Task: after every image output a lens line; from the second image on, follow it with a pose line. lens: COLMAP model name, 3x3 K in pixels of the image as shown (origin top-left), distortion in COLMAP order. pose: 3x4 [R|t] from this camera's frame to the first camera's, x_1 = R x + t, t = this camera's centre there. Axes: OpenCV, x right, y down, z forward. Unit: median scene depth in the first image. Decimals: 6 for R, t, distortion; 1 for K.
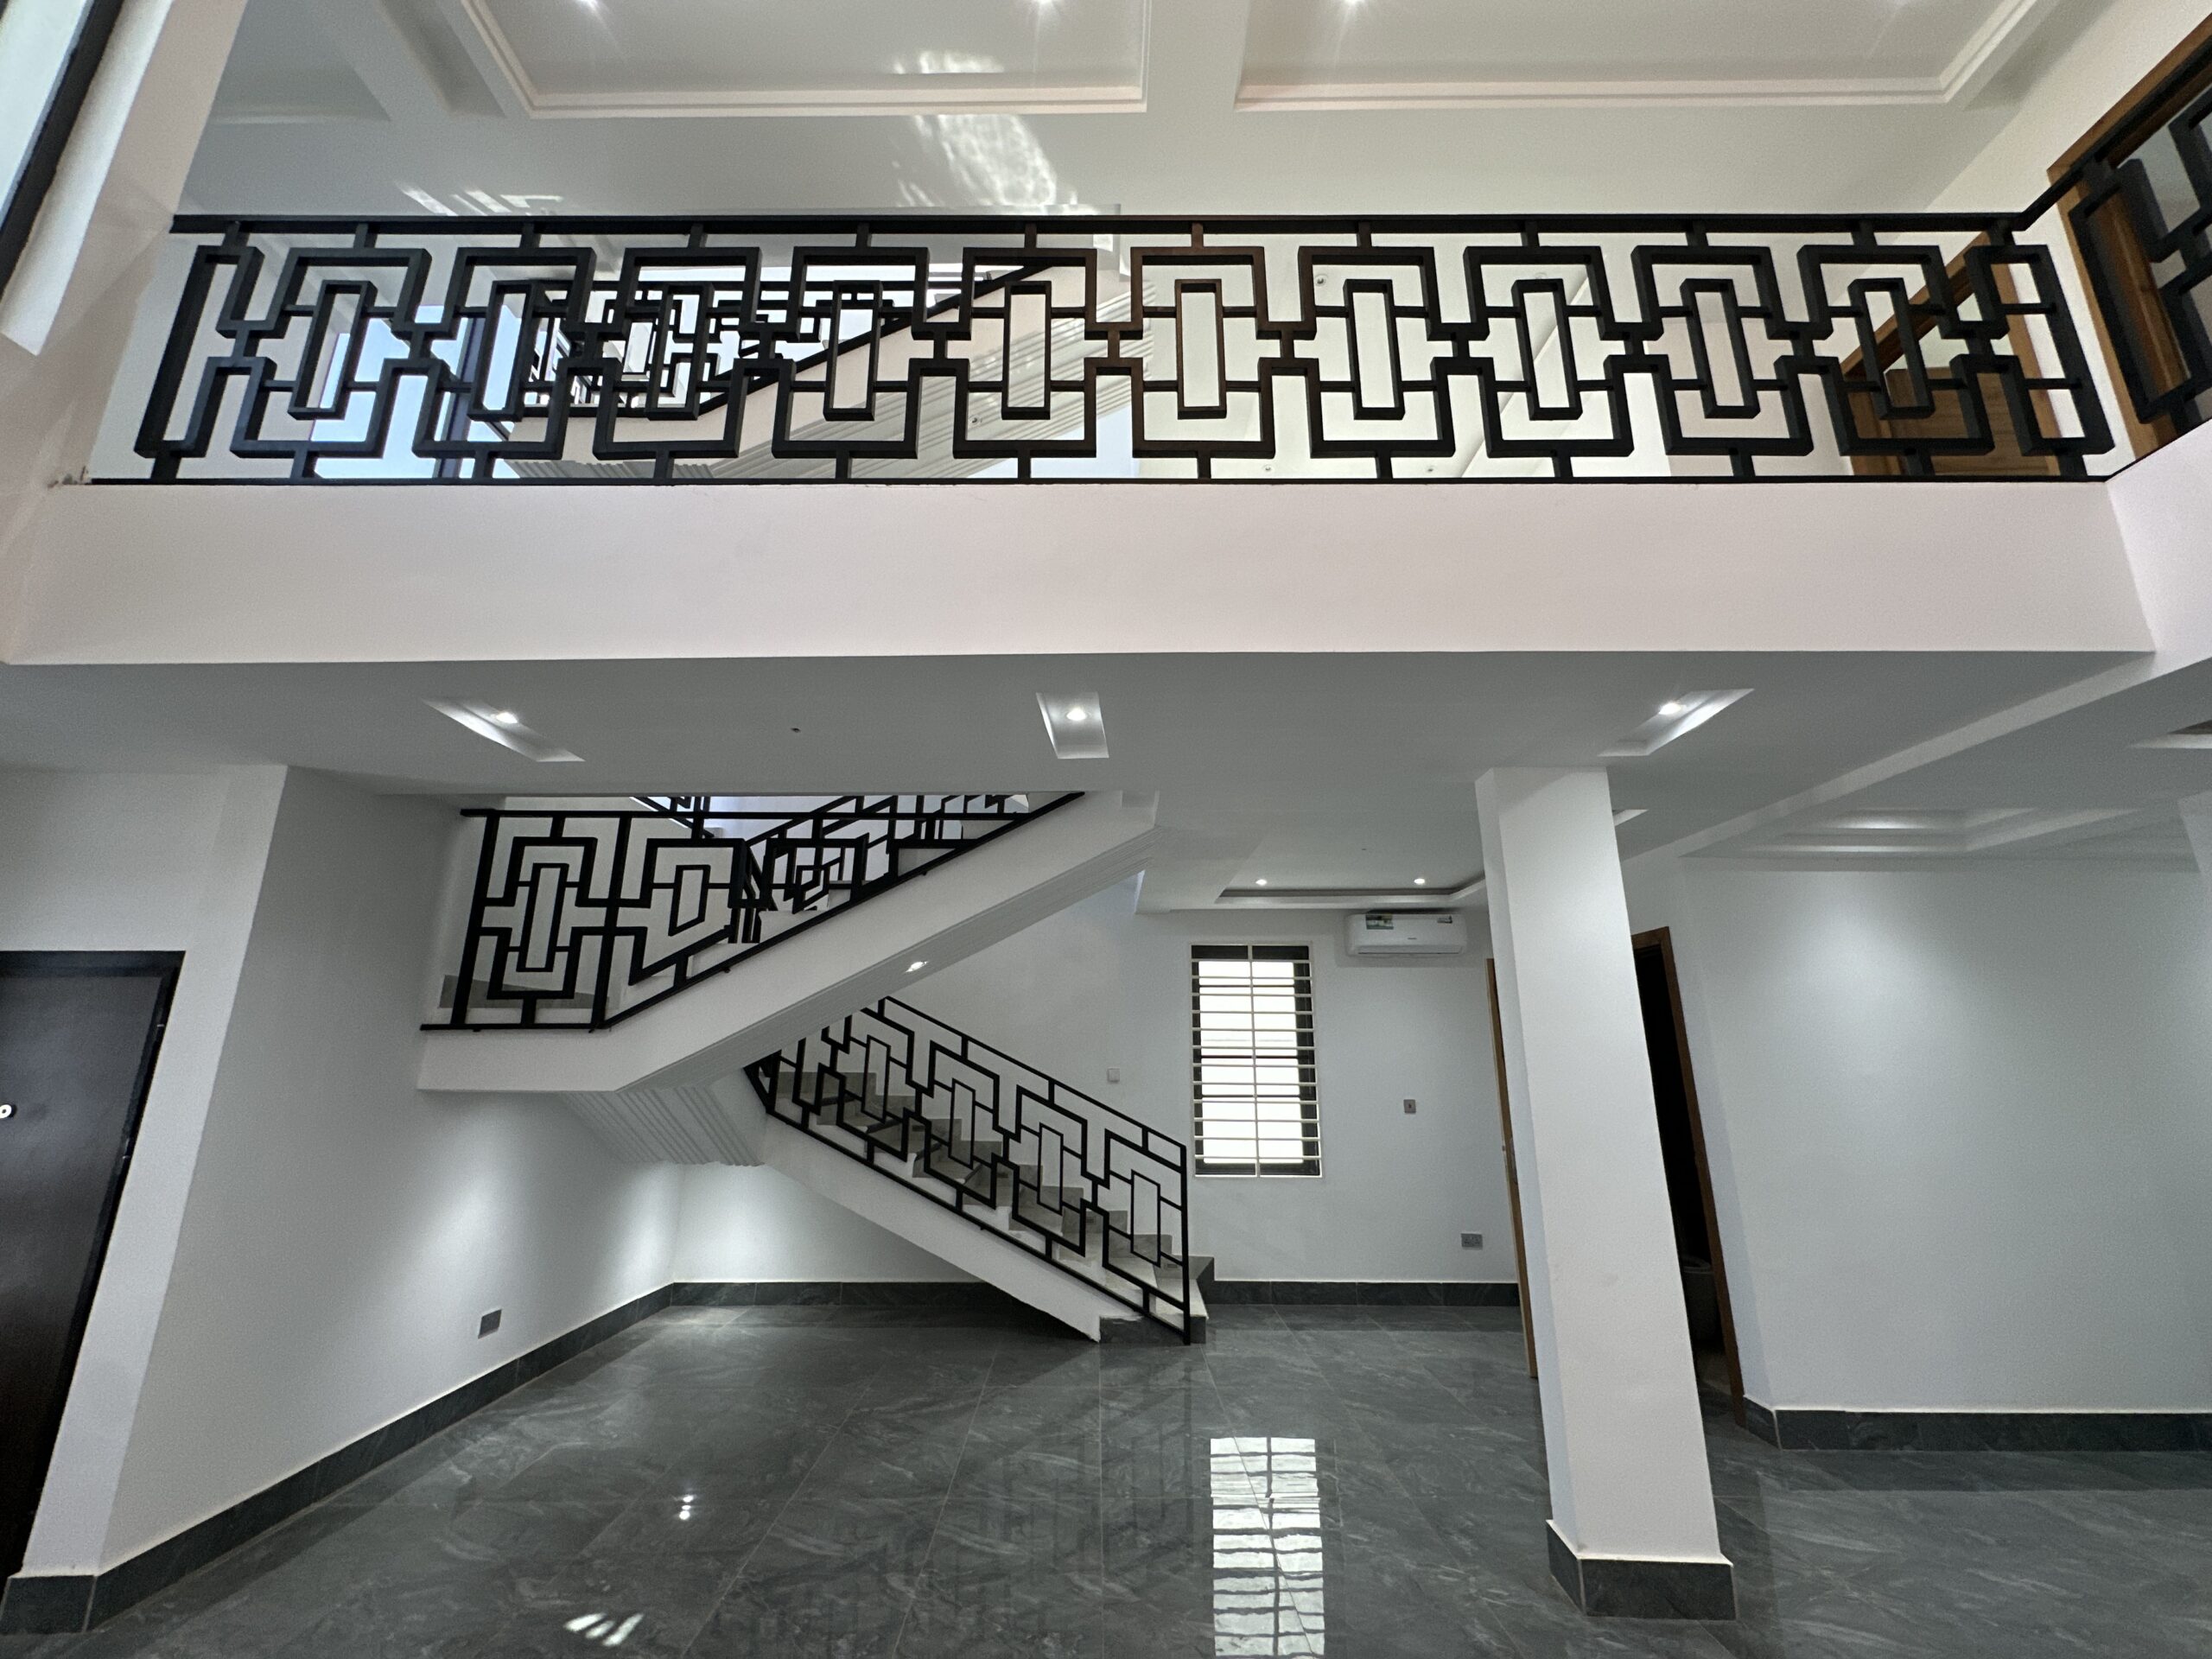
lens RADIAL K [[898.4, 0, 1104.4], [0, 898.4, 833.2], [0, 0, 1]] dist [-0.002543, 0.000194]
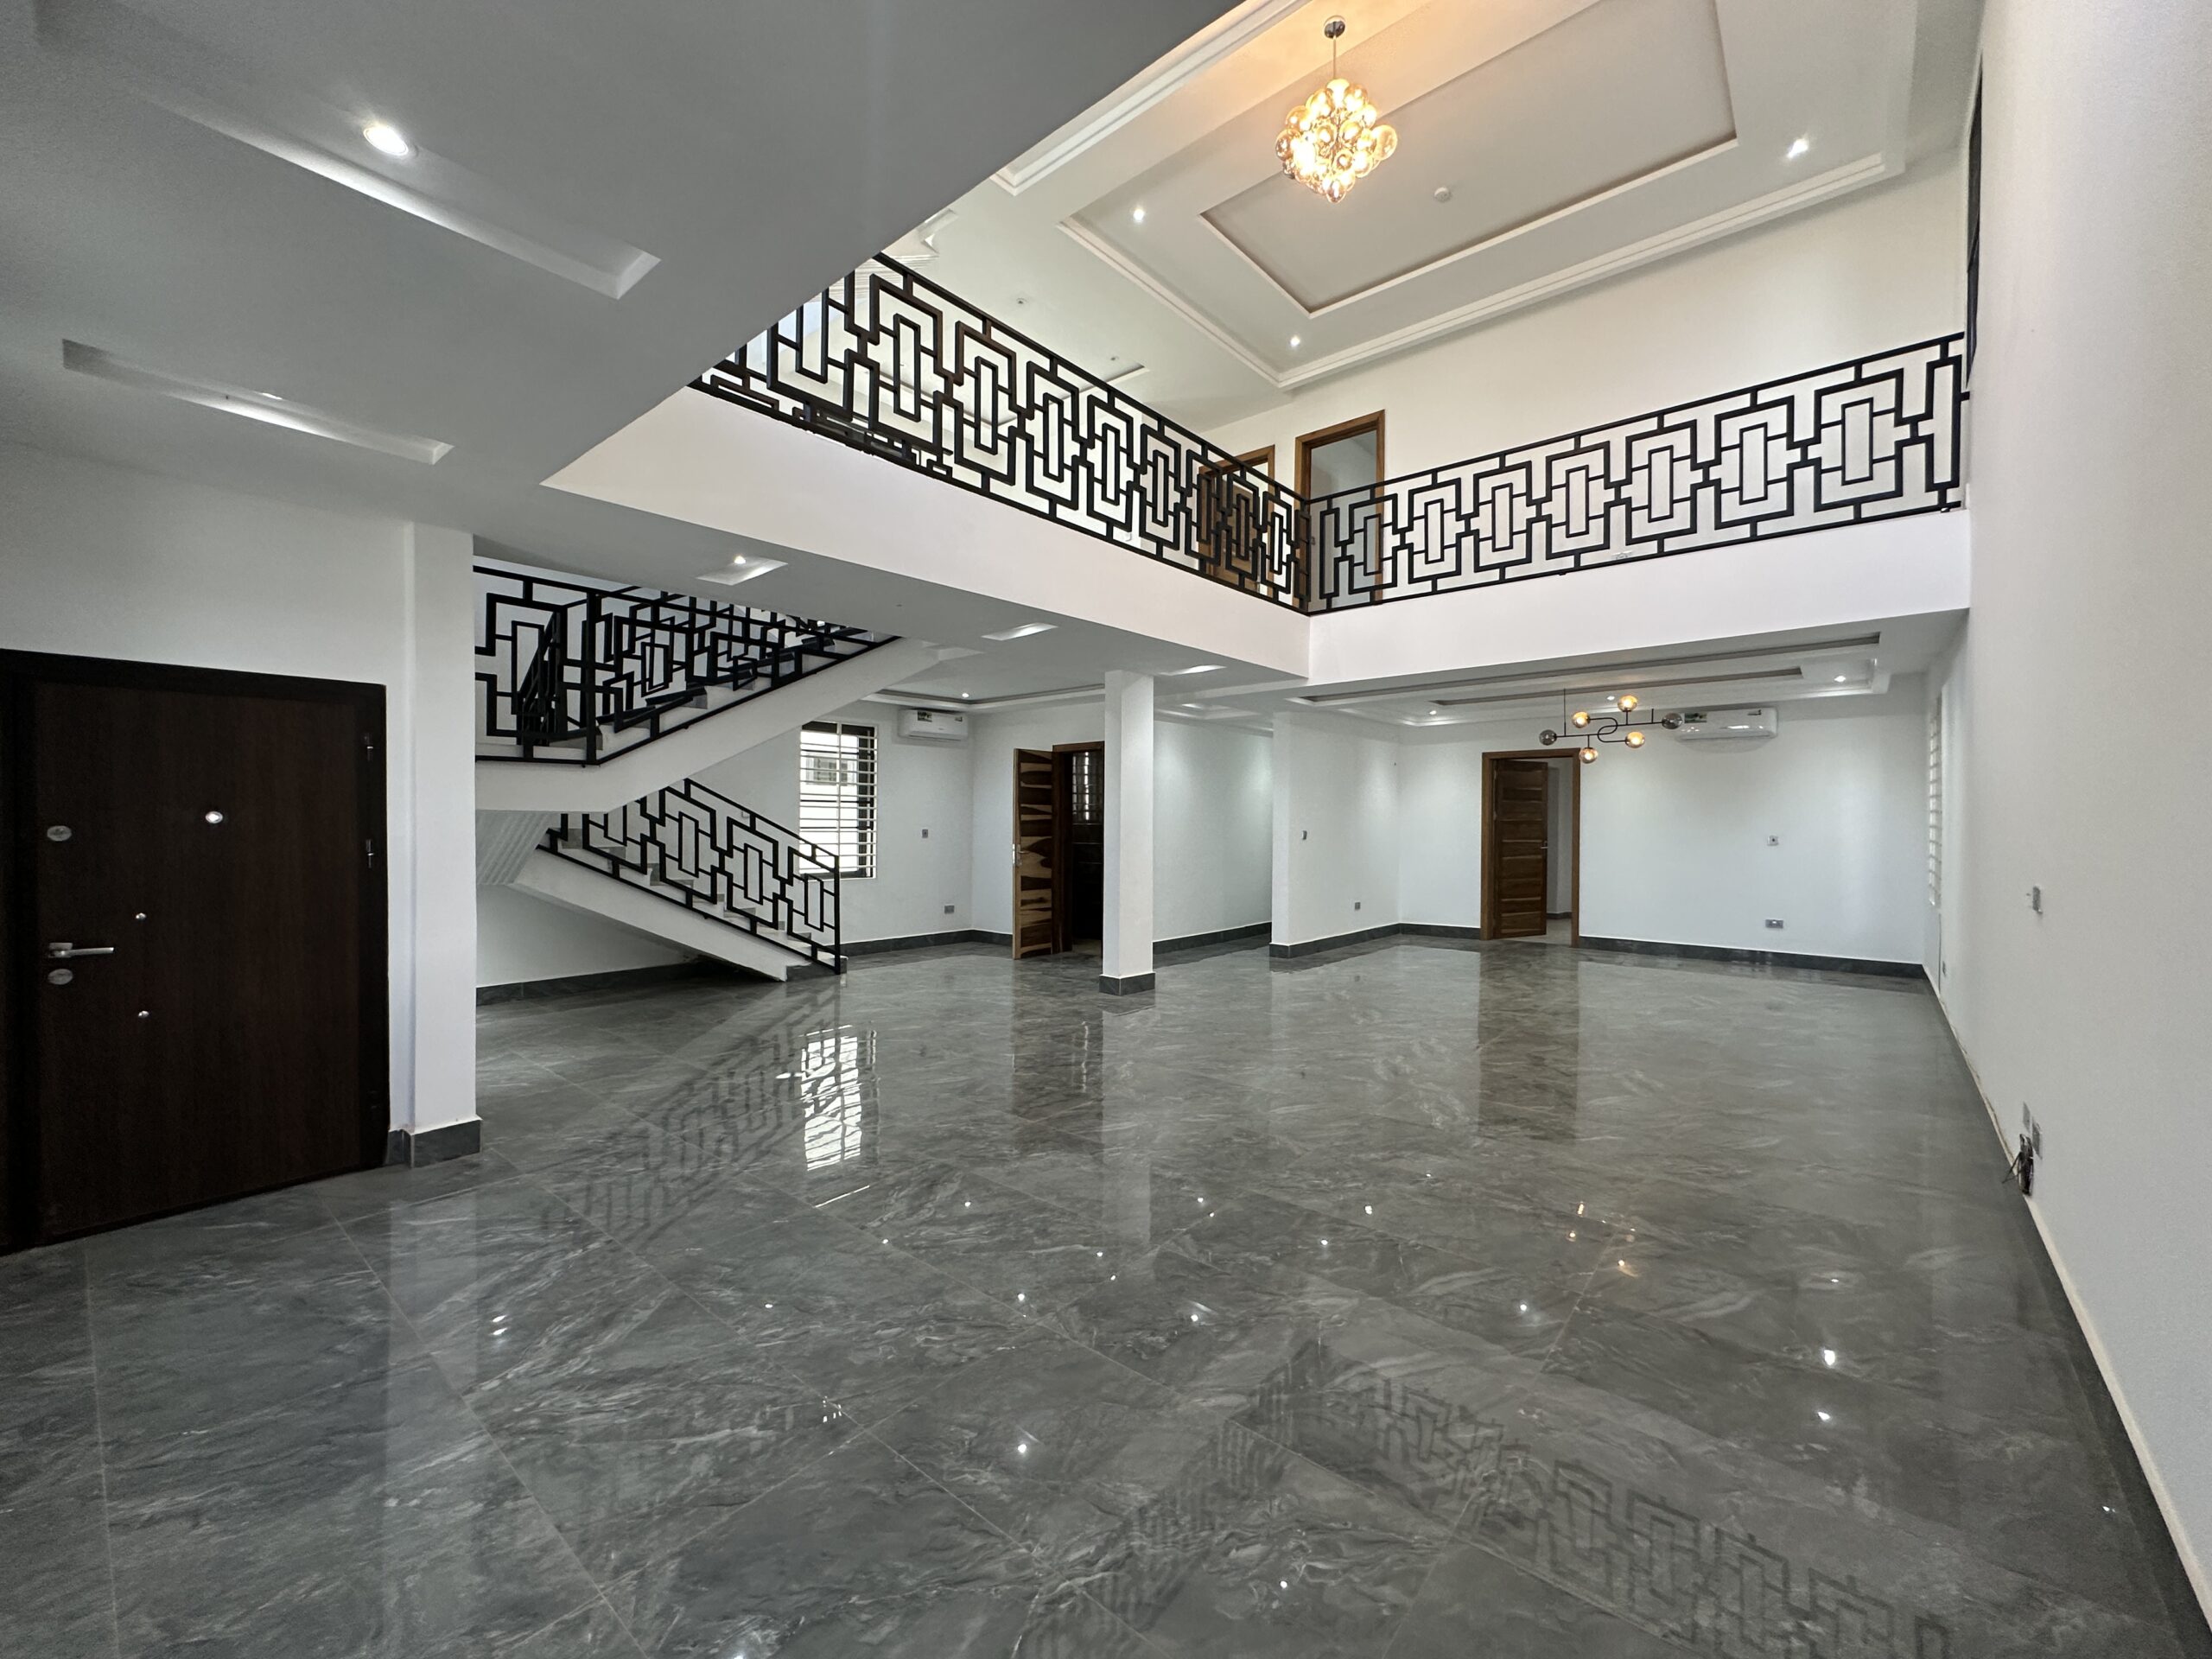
lens RADIAL K [[884.6, 0, 1106.0], [0, 884.6, 829.5], [0, 0, 1]] dist [-0.001352, 0.000655]
pose [[0.647823, -0.005886, 0.761768, -0.783354], [-0.189591, 0.967261, 0.168706, -0.033338], [-0.737821, -0.253716, 0.625498, -0.263012]]
